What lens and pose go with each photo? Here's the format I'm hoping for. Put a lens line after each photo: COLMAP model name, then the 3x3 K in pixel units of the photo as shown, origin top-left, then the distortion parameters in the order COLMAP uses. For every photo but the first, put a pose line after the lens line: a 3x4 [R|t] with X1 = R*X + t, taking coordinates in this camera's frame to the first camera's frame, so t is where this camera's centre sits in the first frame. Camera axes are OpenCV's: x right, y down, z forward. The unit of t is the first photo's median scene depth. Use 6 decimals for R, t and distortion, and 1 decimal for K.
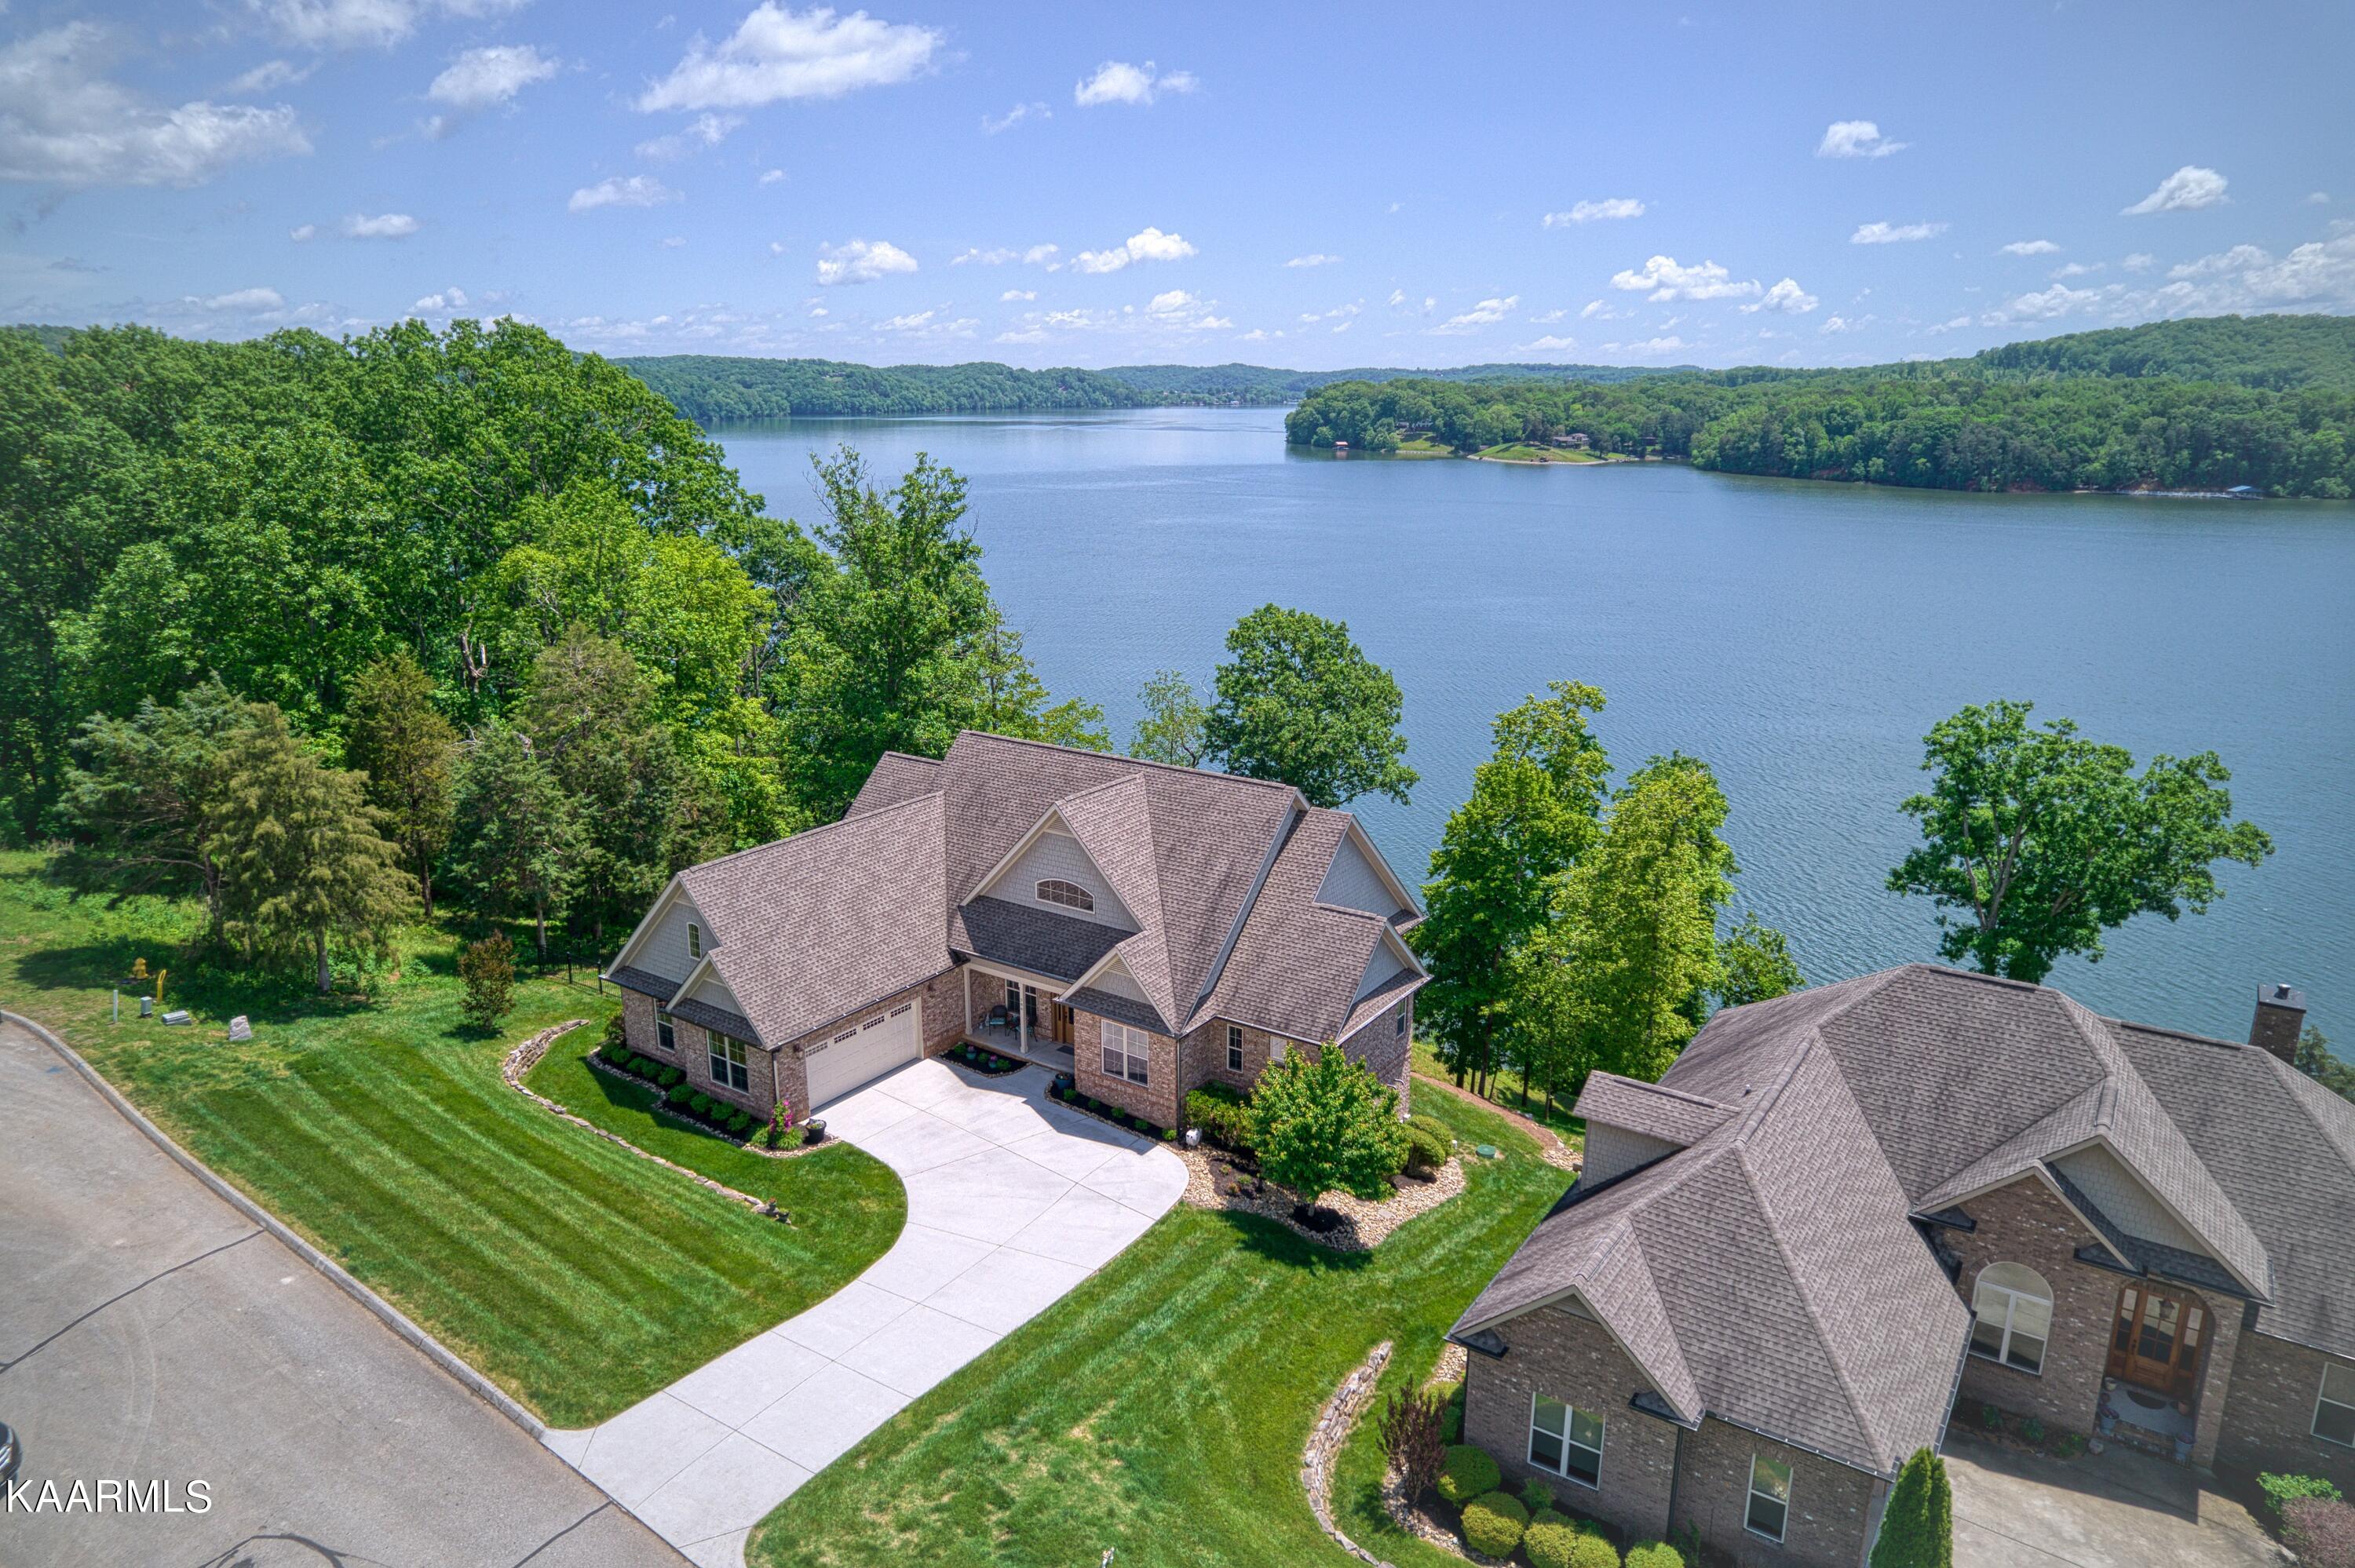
lens RADIAL K [[1497.1, 0, 1183.7], [0, 1497.1, 779.5], [0, 0, 1]] dist [-0.035075, 0.027018]
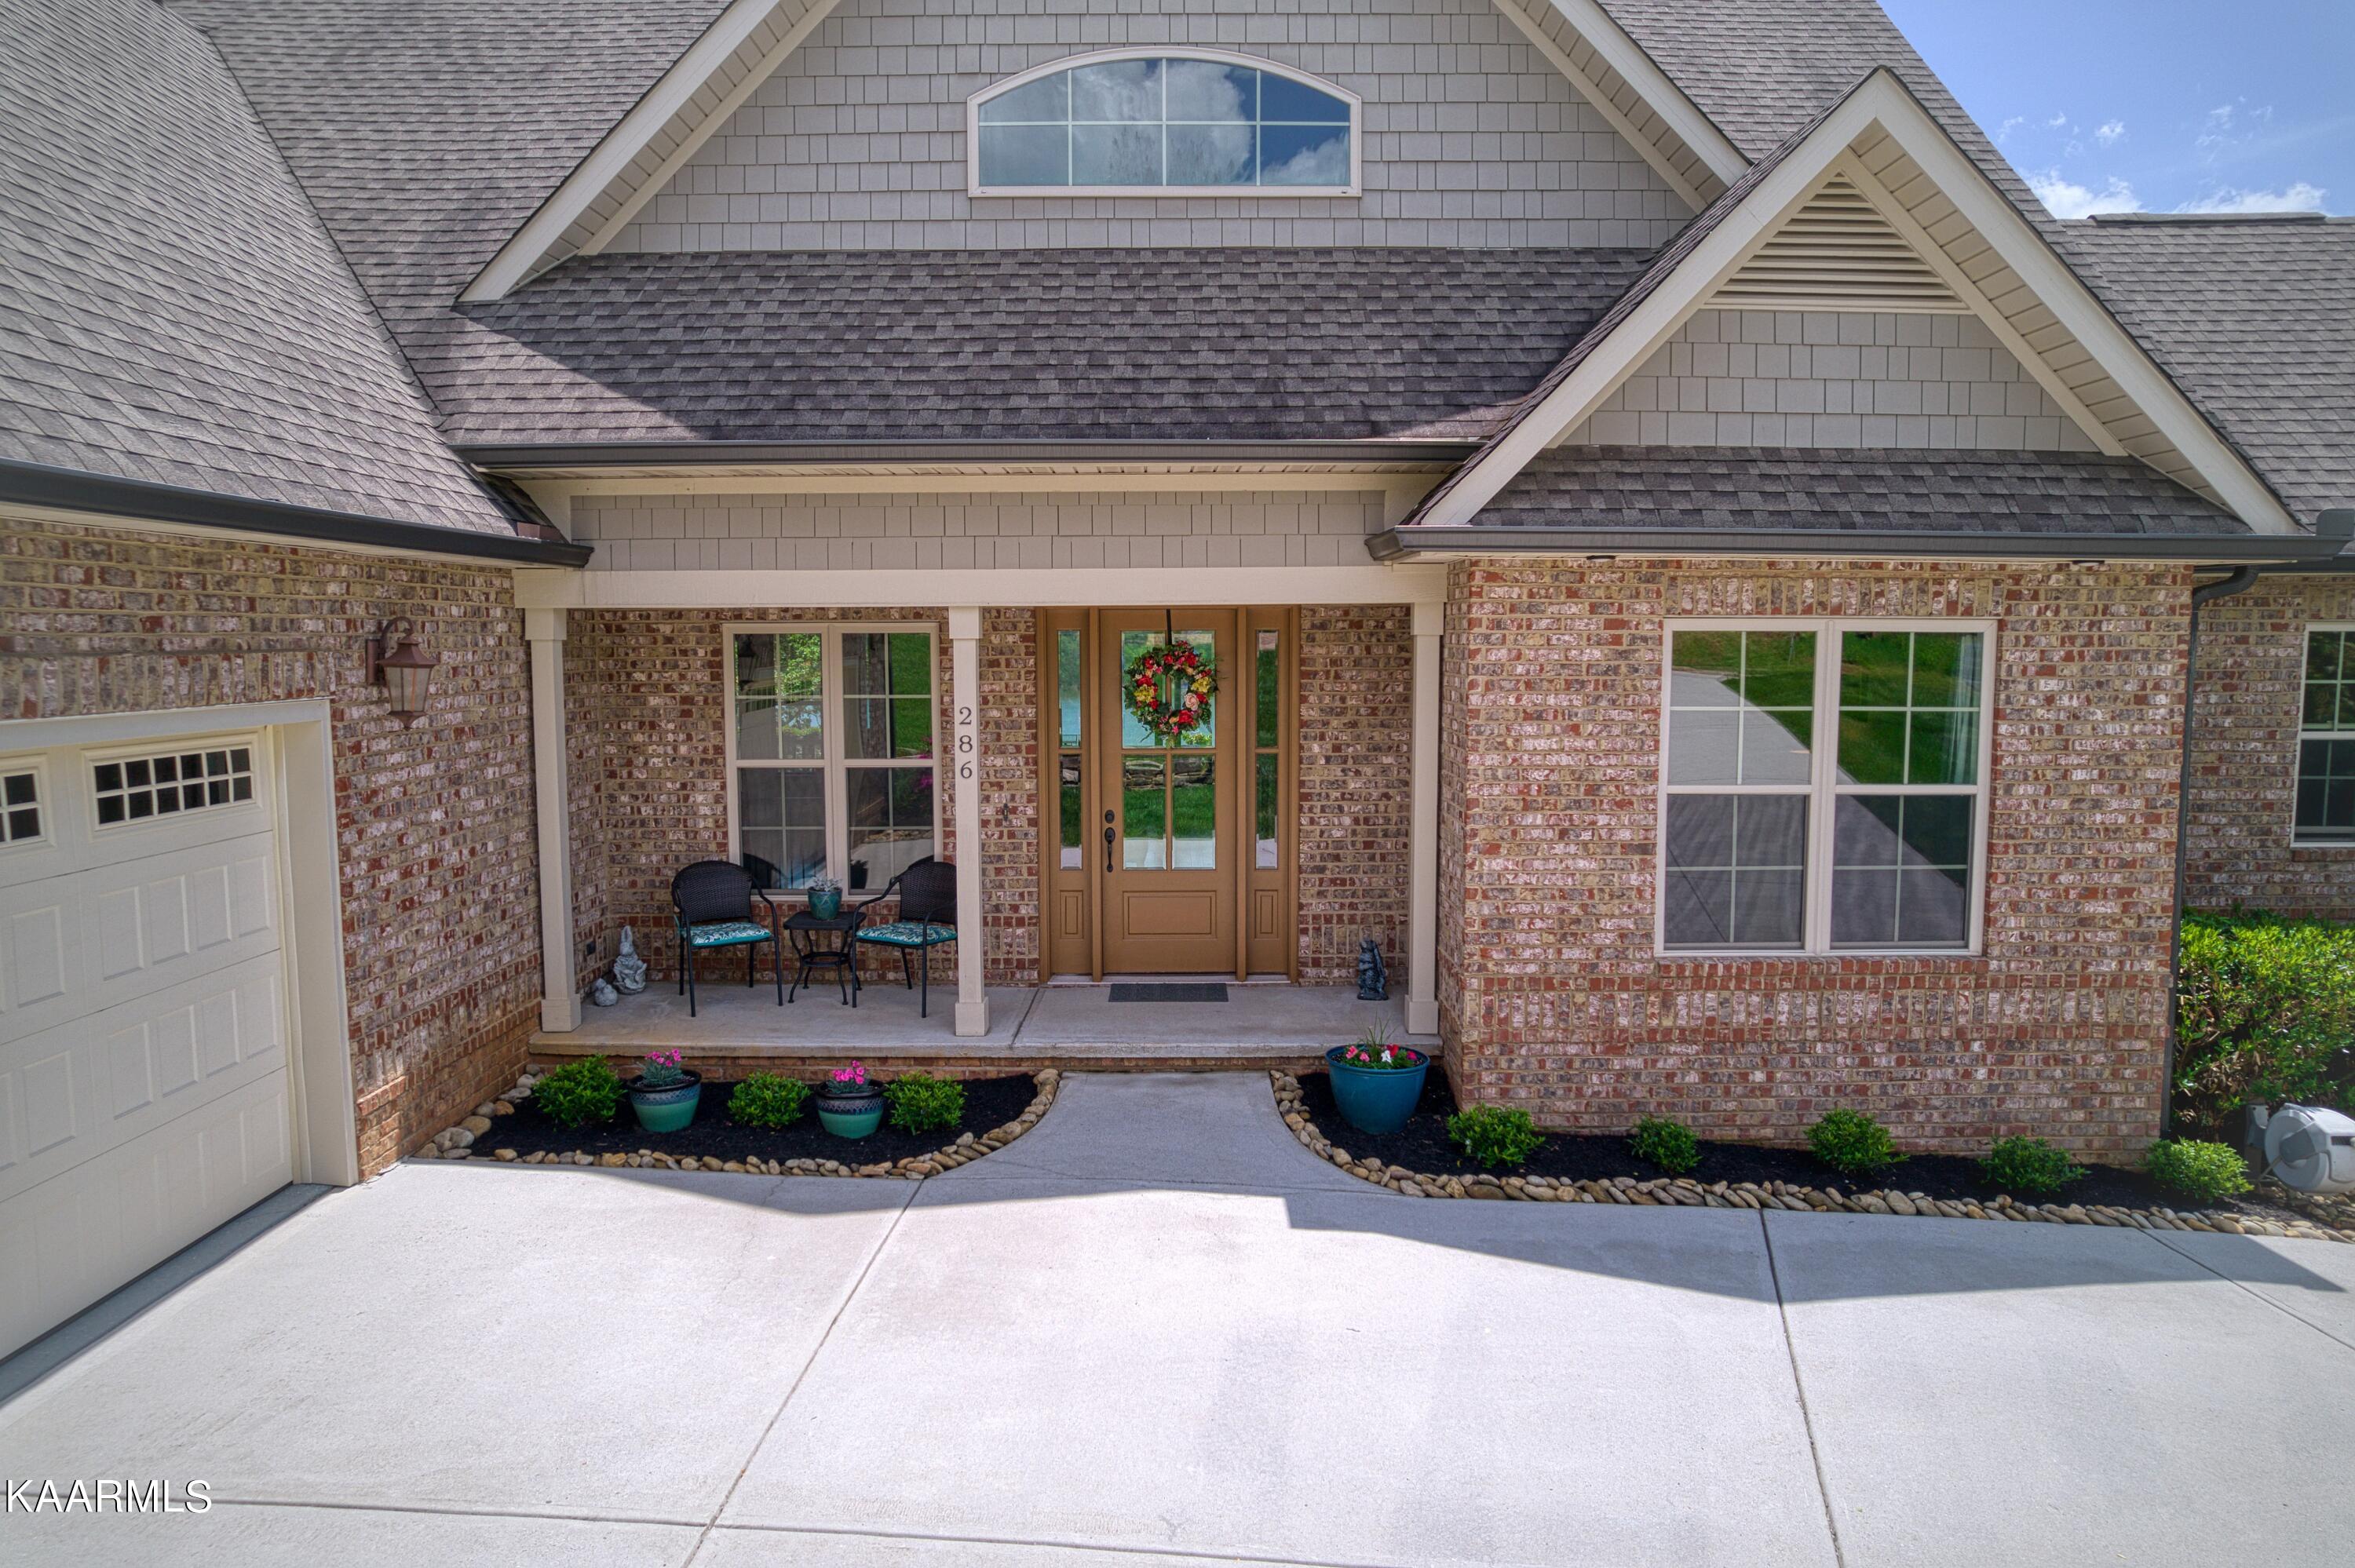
lens RADIAL K [[1497.1, 0, 1175.2], [0, 1497.1, 764.4], [0, 0, 1]] dist [-0.035075, 0.027018]
pose [[0.822422, -0.054121, 0.566298, -0.199219], [0.149539, 0.981023, -0.123415, 0.188789], [-0.548872, 0.186182, 0.814908, 0.890965]]
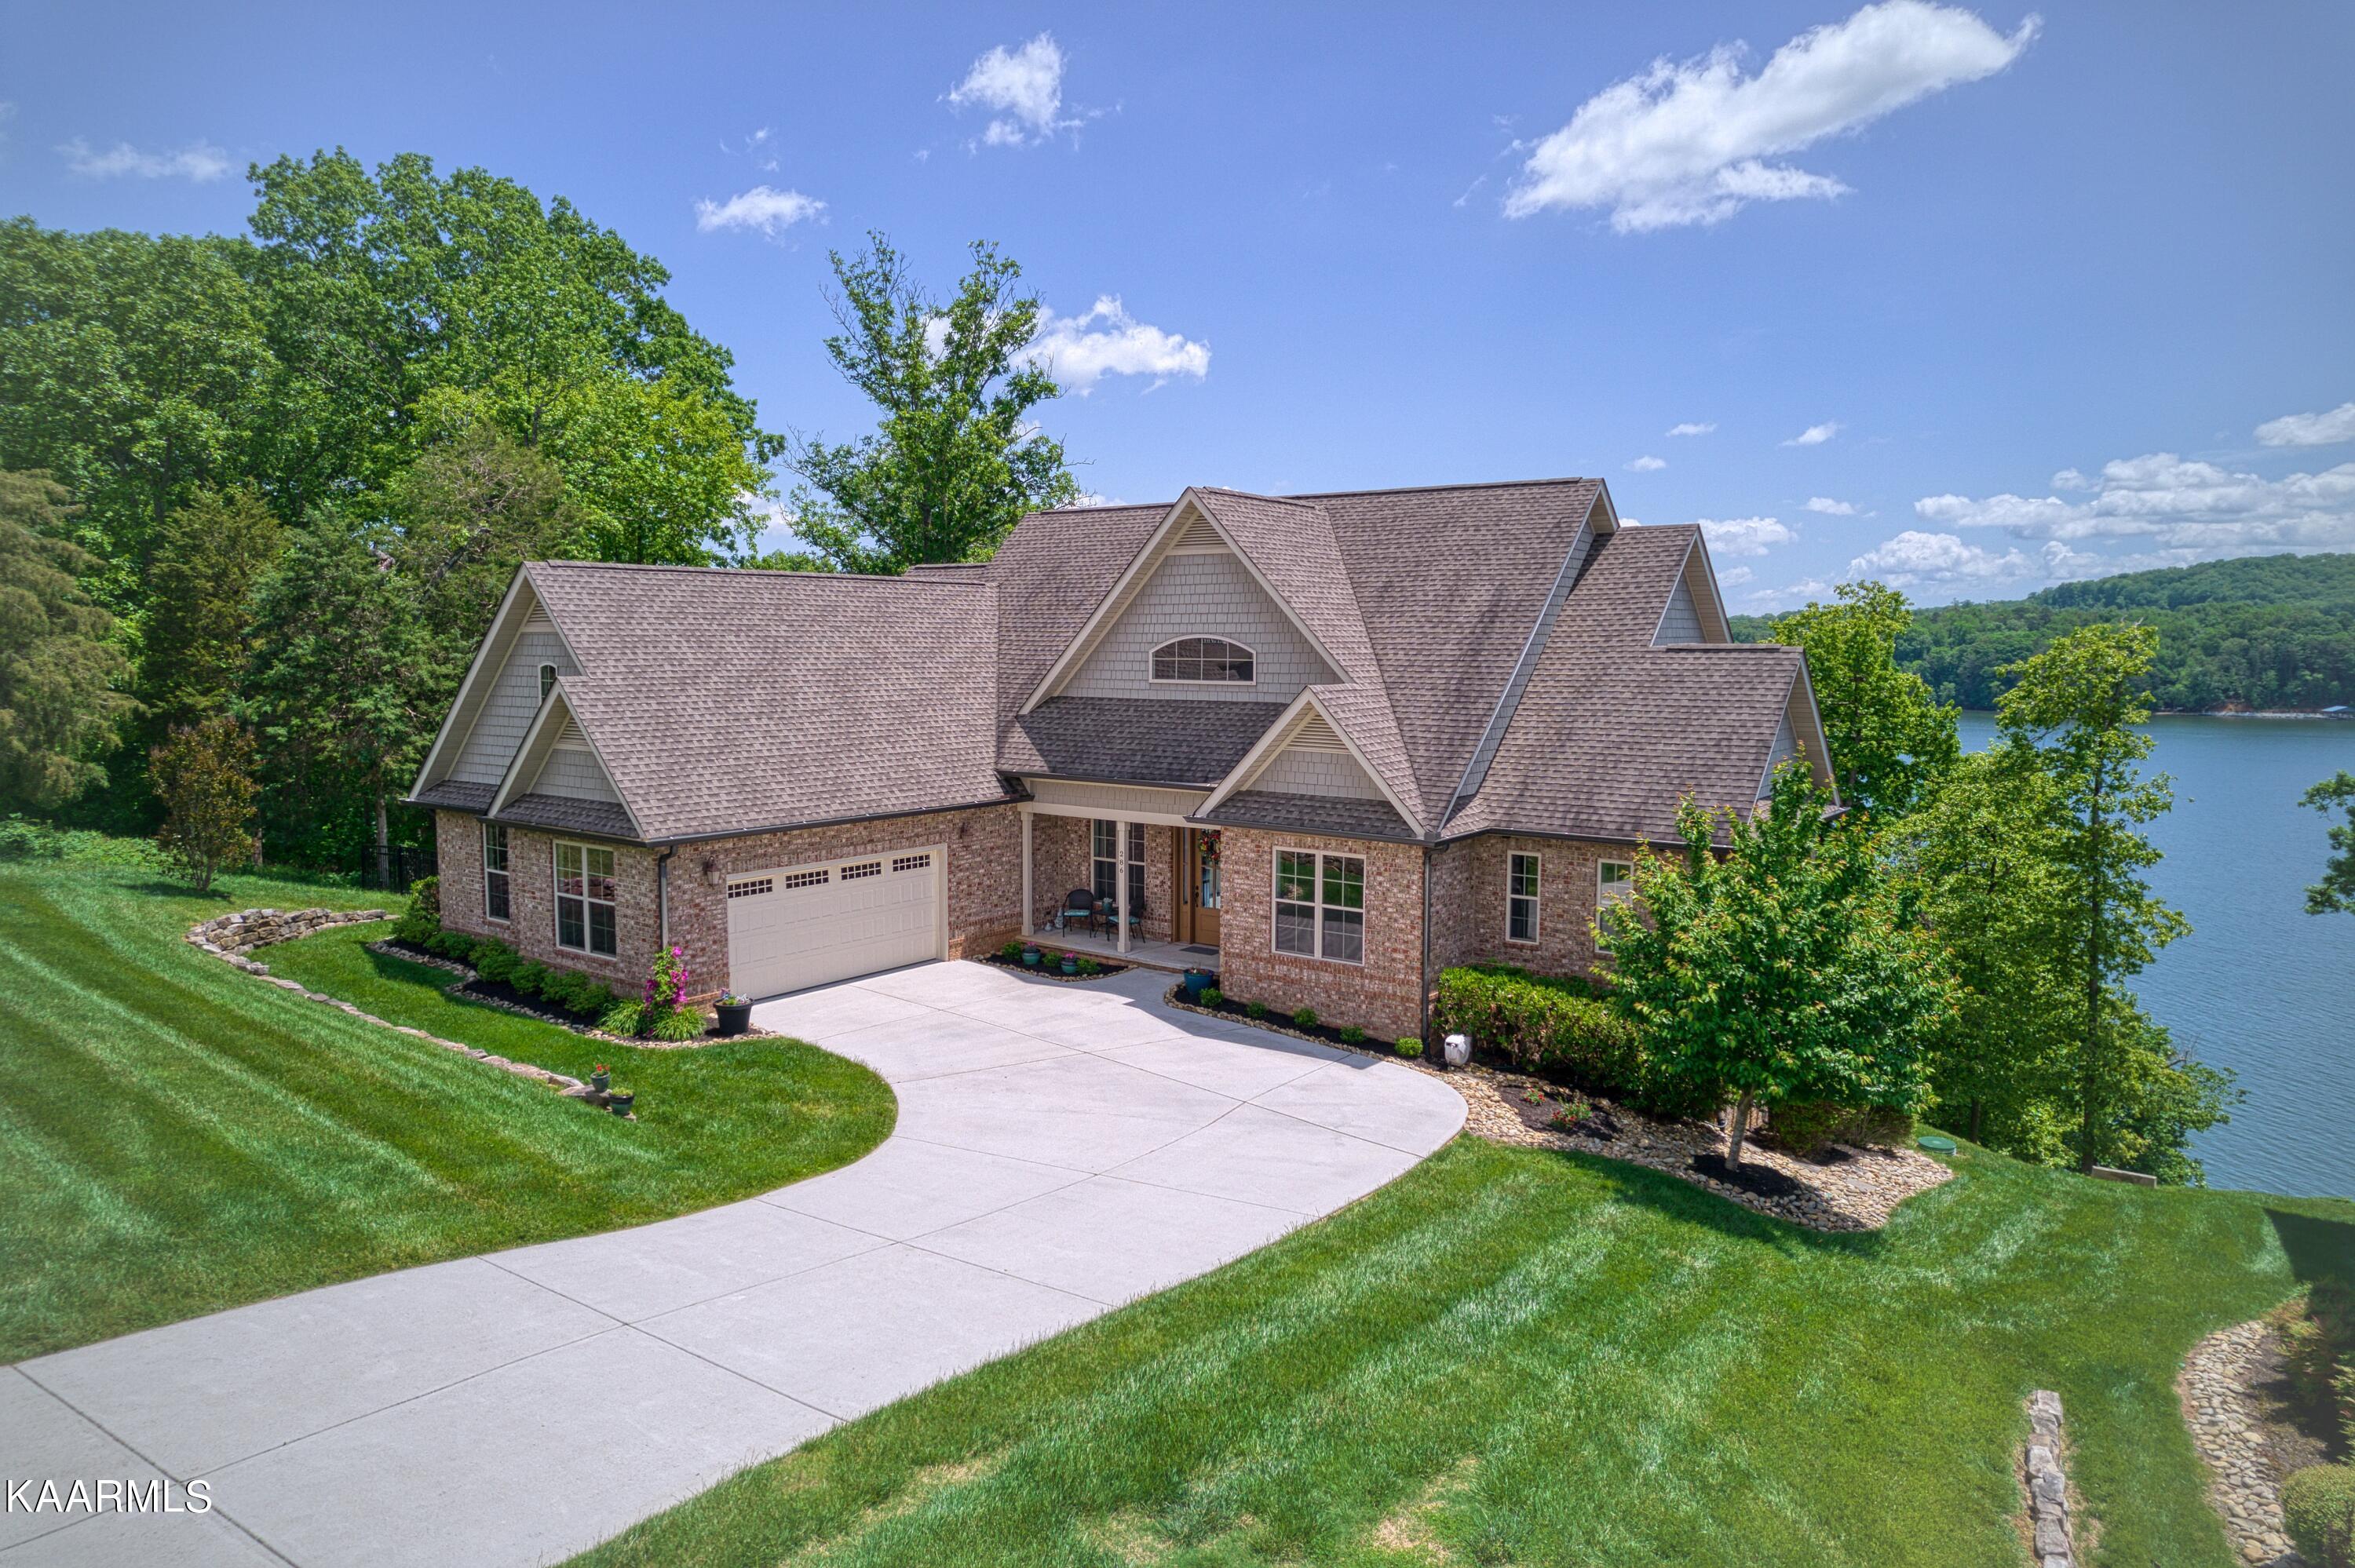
lens RADIAL K [[1497.1, 0, 1188.4], [0, 1497.1, 786.9], [0, 0, 1]] dist [-0.035075, 0.027018]
pose [[0.999480, 0.003626, -0.032036, -0.068359], [-0.008671, 0.987274, -0.158792, 0.225139], [0.031052, 0.158987, 0.986792, 0.454903]]
